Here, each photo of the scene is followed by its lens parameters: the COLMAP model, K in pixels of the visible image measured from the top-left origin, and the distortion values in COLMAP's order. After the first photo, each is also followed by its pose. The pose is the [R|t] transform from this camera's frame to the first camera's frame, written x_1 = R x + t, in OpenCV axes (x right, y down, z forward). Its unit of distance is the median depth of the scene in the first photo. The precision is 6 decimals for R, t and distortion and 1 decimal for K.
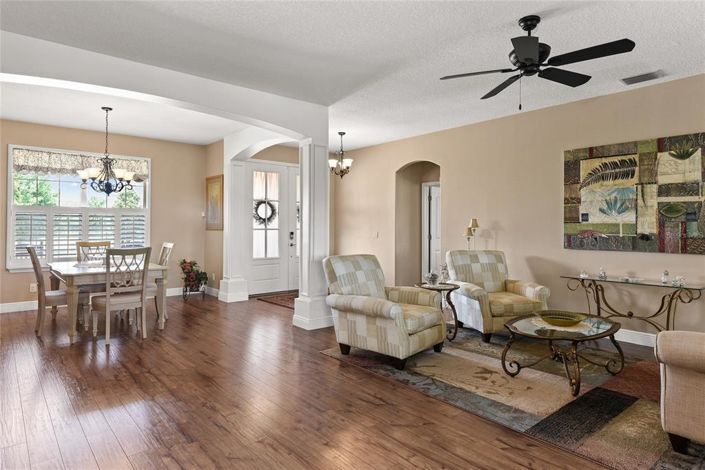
lens RADIAL K [[403.9, 0, 353.7], [0, 403.9, 221.7], [0, 0, 1]] dist [-0.000269, -0.013726]
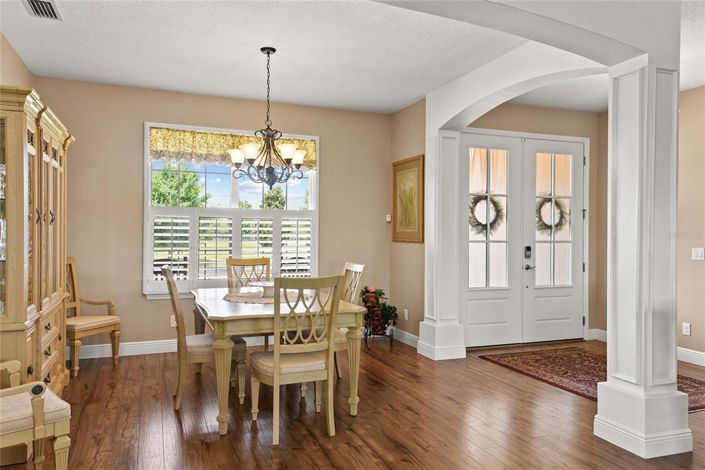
lens RADIAL K [[523.4, 0, 352.5], [0, 523.4, 235.0], [0, 0, 1]] dist [0.004396, 0.001189]
pose [[0.935799, 0.004808, -0.352501, -0.142367], [-0.001077, 0.999941, 0.010779, -0.000006], [0.352532, -0.009707, 0.935749, 0.197447]]
